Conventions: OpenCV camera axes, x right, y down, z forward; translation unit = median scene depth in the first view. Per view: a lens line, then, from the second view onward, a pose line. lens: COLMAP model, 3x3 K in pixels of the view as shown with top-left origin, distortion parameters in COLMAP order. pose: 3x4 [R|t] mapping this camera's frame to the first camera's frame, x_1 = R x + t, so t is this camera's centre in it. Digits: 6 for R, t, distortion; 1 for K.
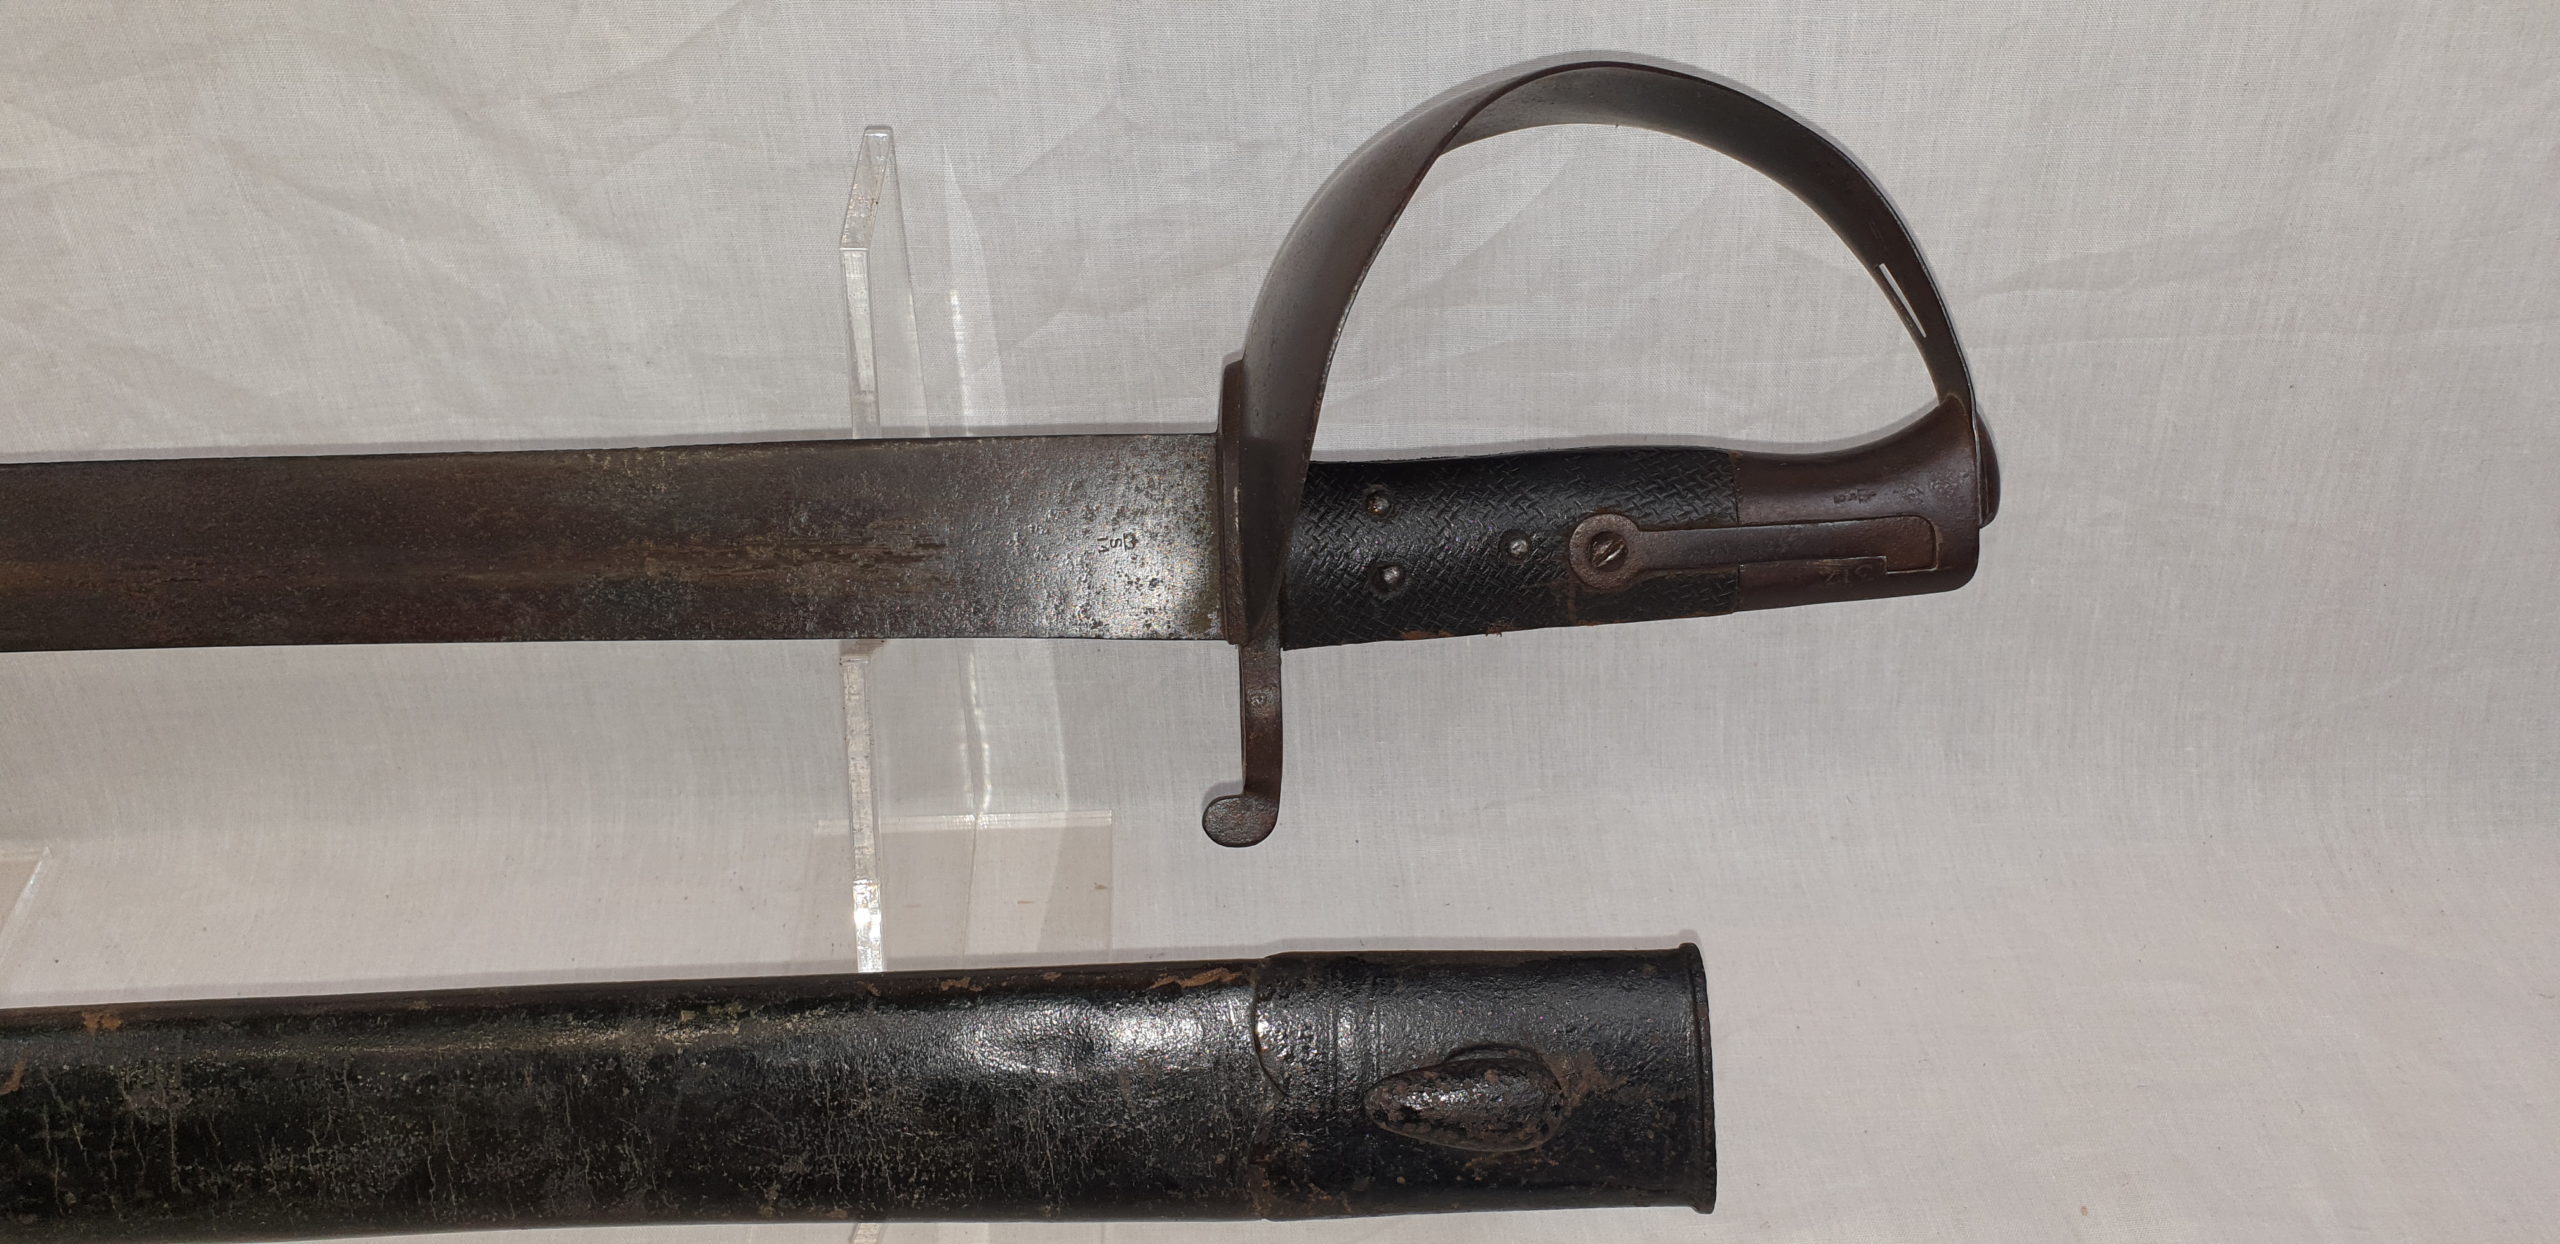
lens RADIAL K [[2030.5, 0, 1330.1], [0, 2030.5, 620.6], [0, 0, 1]] dist [0.031763, -0.042272]
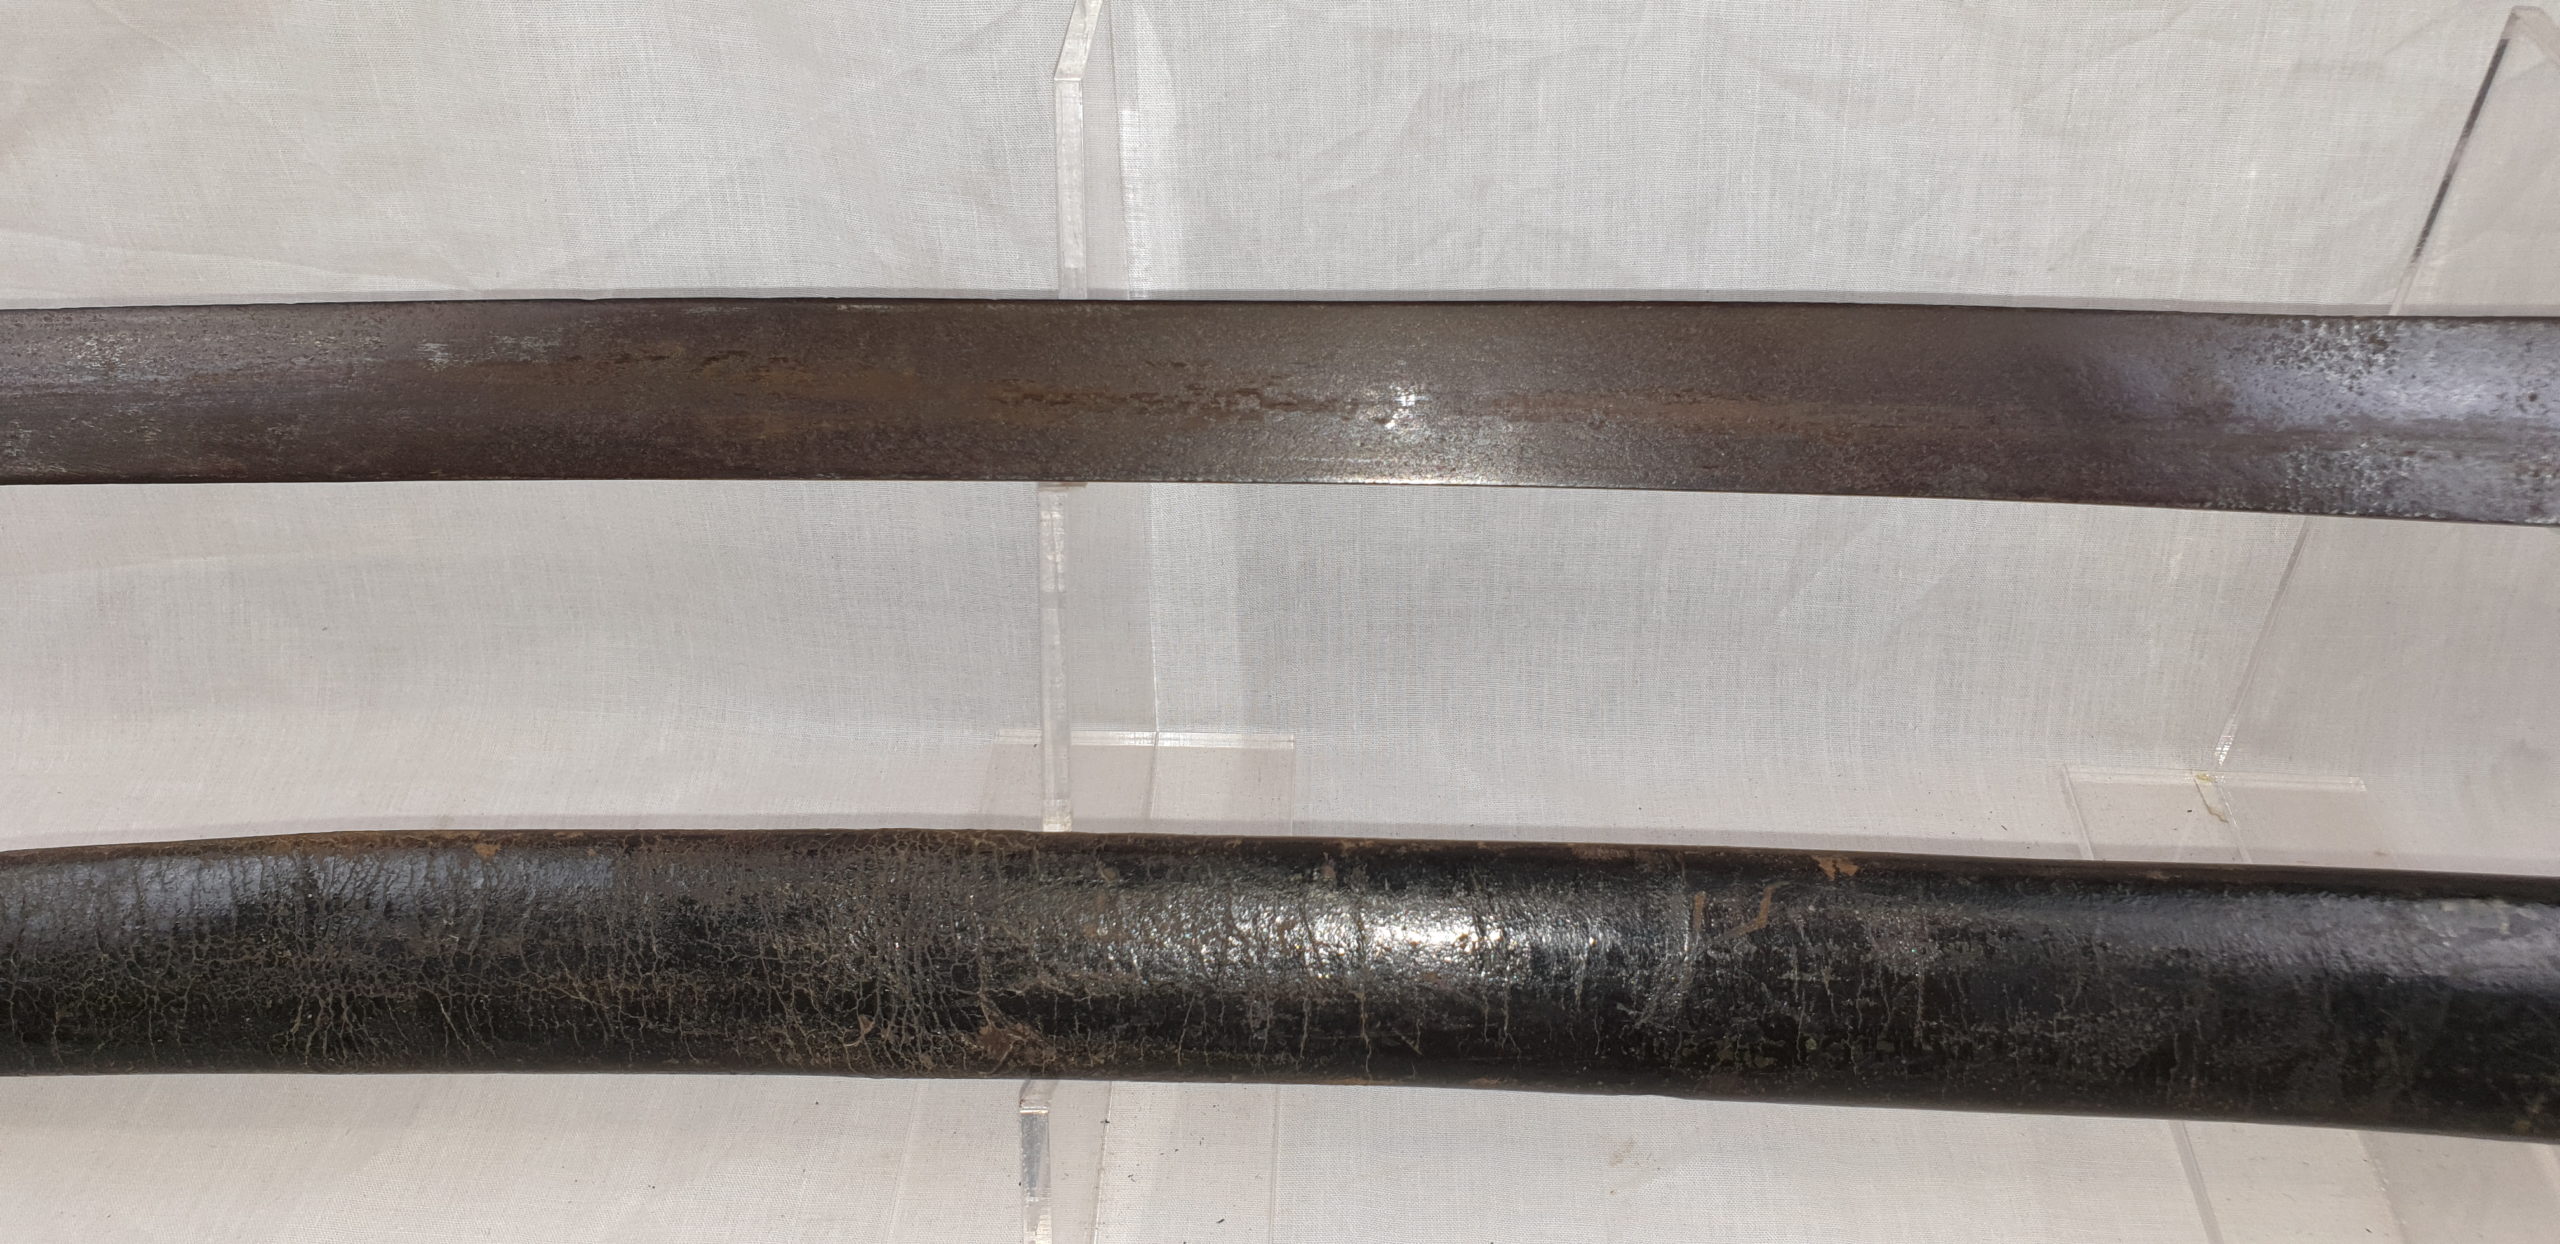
lens RADIAL K [[2030.5, 0, 1316.7], [0, 2030.5, 638.4], [0, 0, 1]] dist [0.031763, -0.042272]
pose [[0.992405, 0.057540, -0.108731, -0.595947], [-0.061220, 0.997648, -0.030820, 0.106049], [0.106702, 0.037243, 0.993593, 0.006007]]
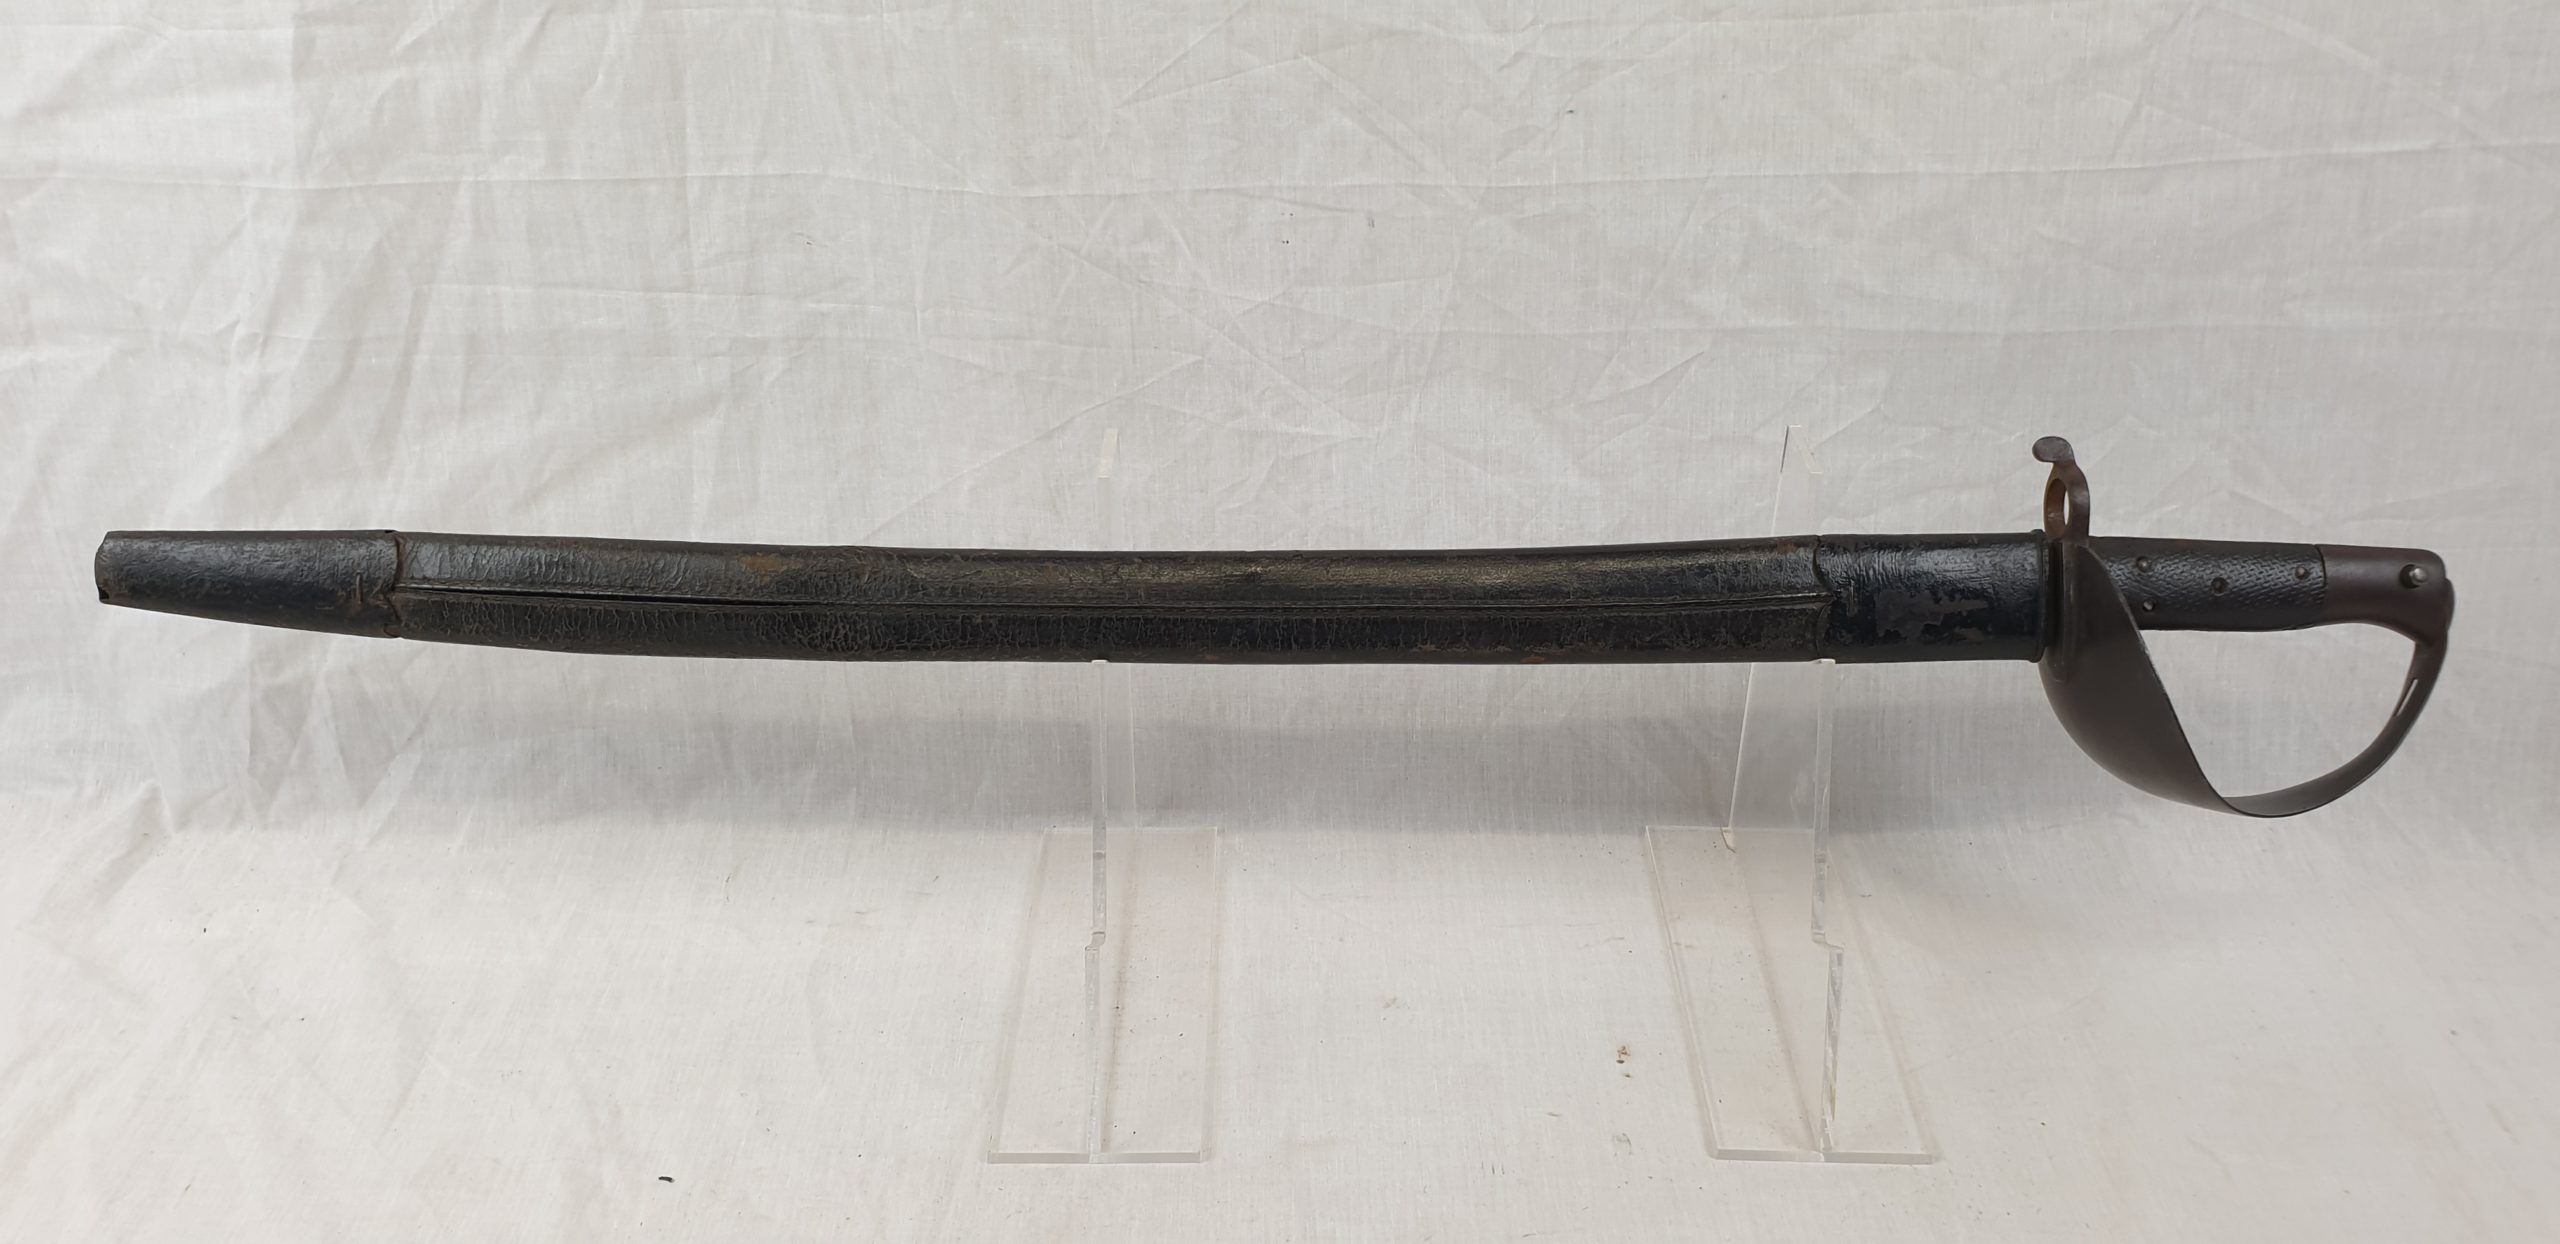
lens RADIAL K [[2030.5, 0, 1278.1], [0, 2030.5, 626.4], [0, 0, 1]] dist [0.031763, -0.042272]
pose [[0.996091, 0.018273, -0.086423, -0.493569], [-0.035325, 0.979133, -0.200126, 0.347543], [0.080963, 0.202397, 0.975951, -0.867173]]
